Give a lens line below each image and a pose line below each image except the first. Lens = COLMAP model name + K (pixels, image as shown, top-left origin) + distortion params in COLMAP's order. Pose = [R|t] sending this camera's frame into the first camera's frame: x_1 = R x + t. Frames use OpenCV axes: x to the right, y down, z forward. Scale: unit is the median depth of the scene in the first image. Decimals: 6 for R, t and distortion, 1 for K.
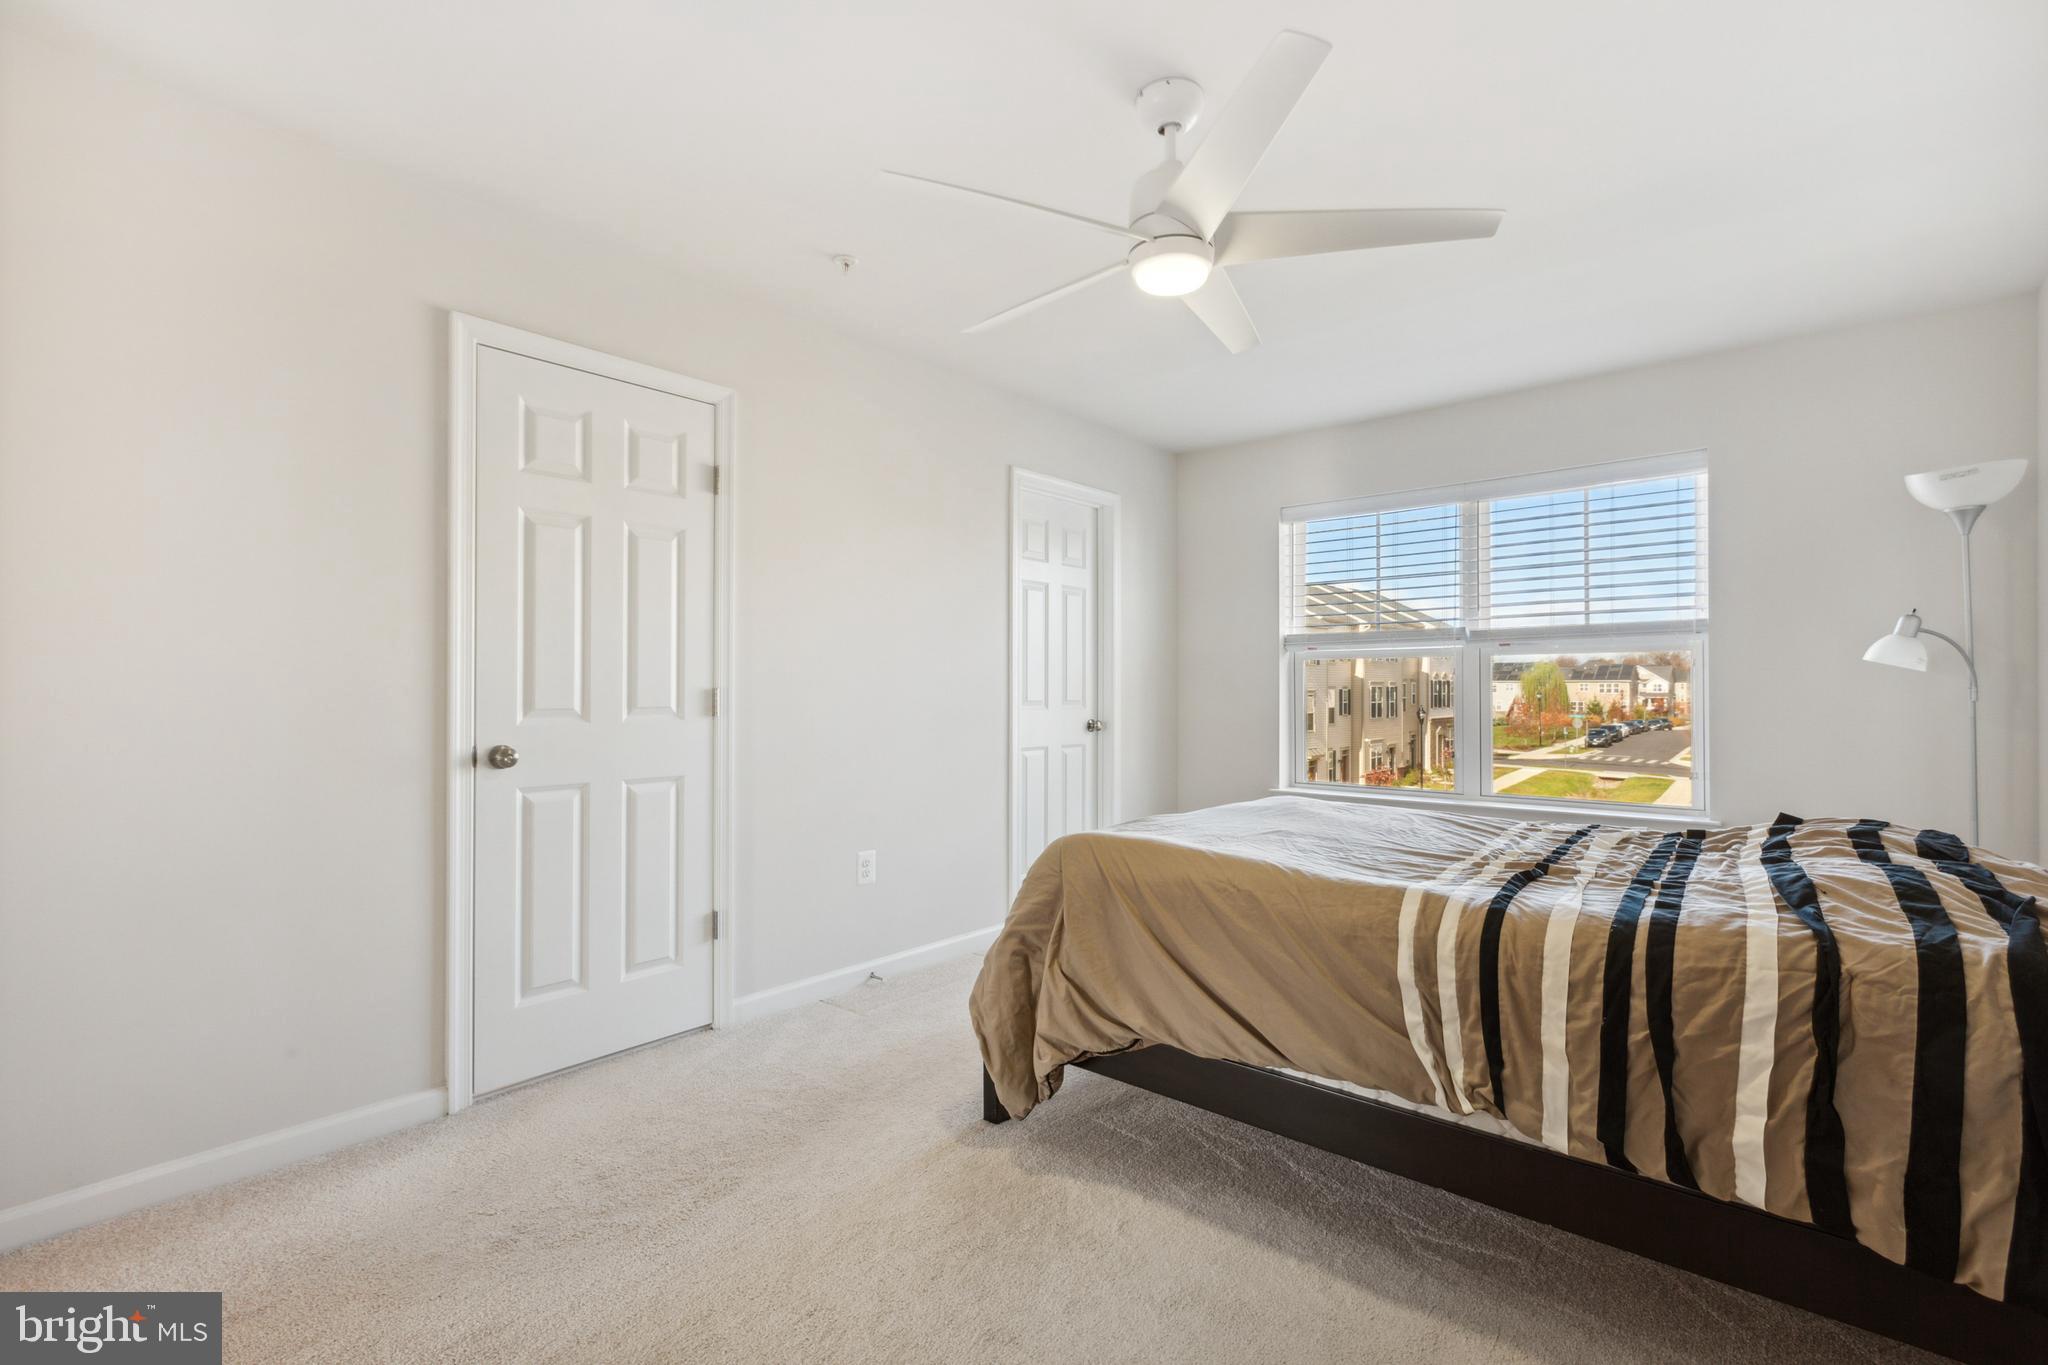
lens RADIAL K [[918.1, 0, 1027.7], [0, 918.1, 680.4], [0, 0, 1]] dist [0.002003, -0.001089]
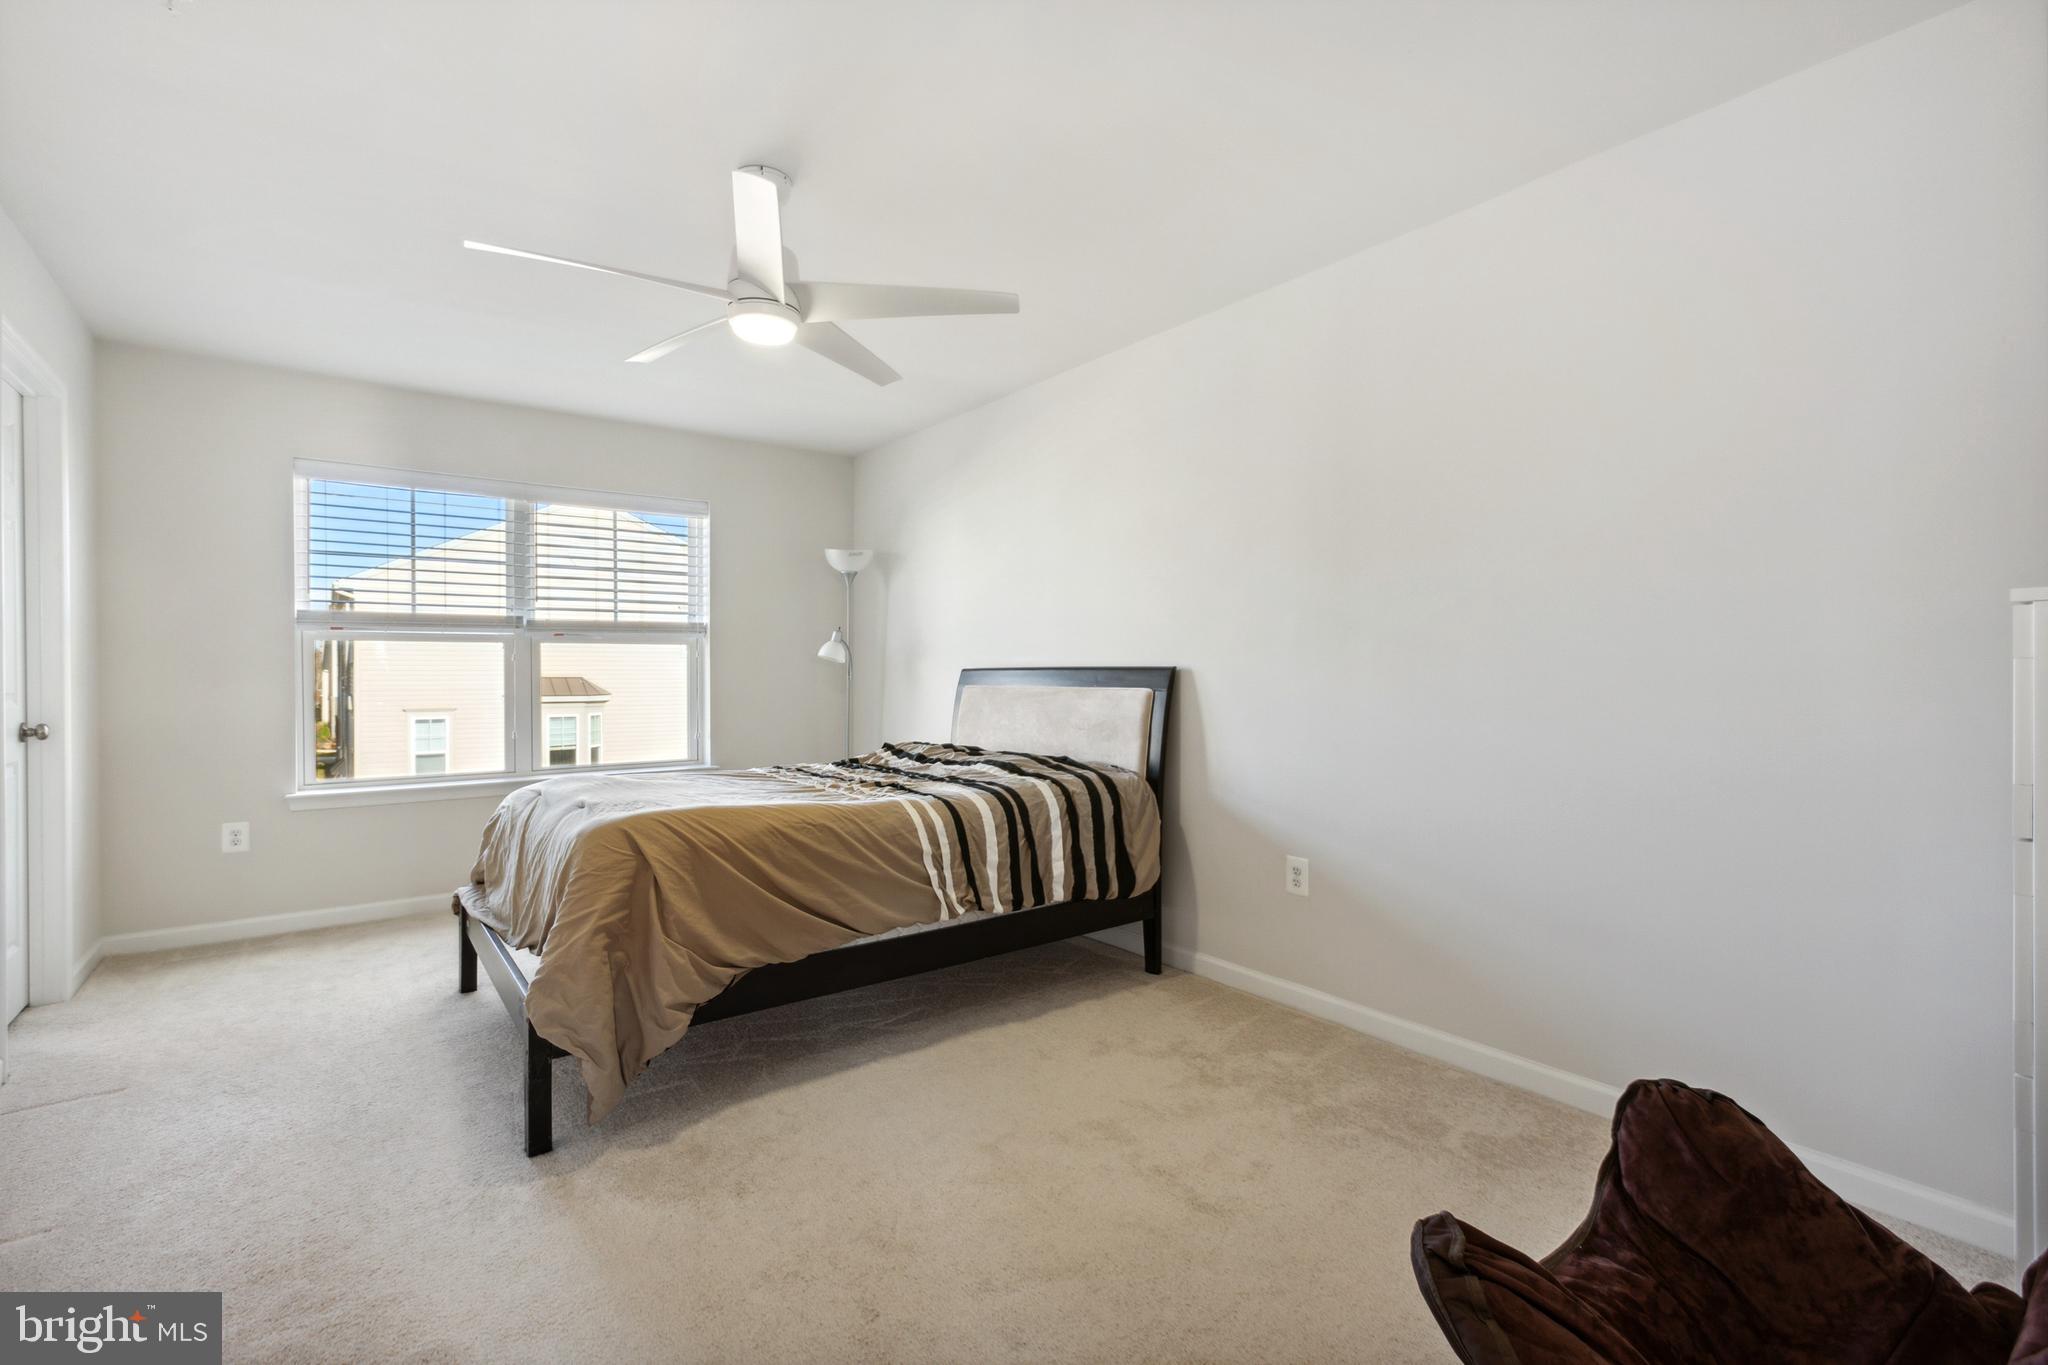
lens RADIAL K [[918.1, 0, 1027.7], [0, 918.1, 680.4], [0, 0, 1]] dist [0.002003, -0.001089]
pose [[0.207267, -0.010350, 0.978230, -0.930031], [-0.007425, 0.999899, 0.012152, 0.000246], [-0.978256, -0.009782, 0.207169, 0.394782]]
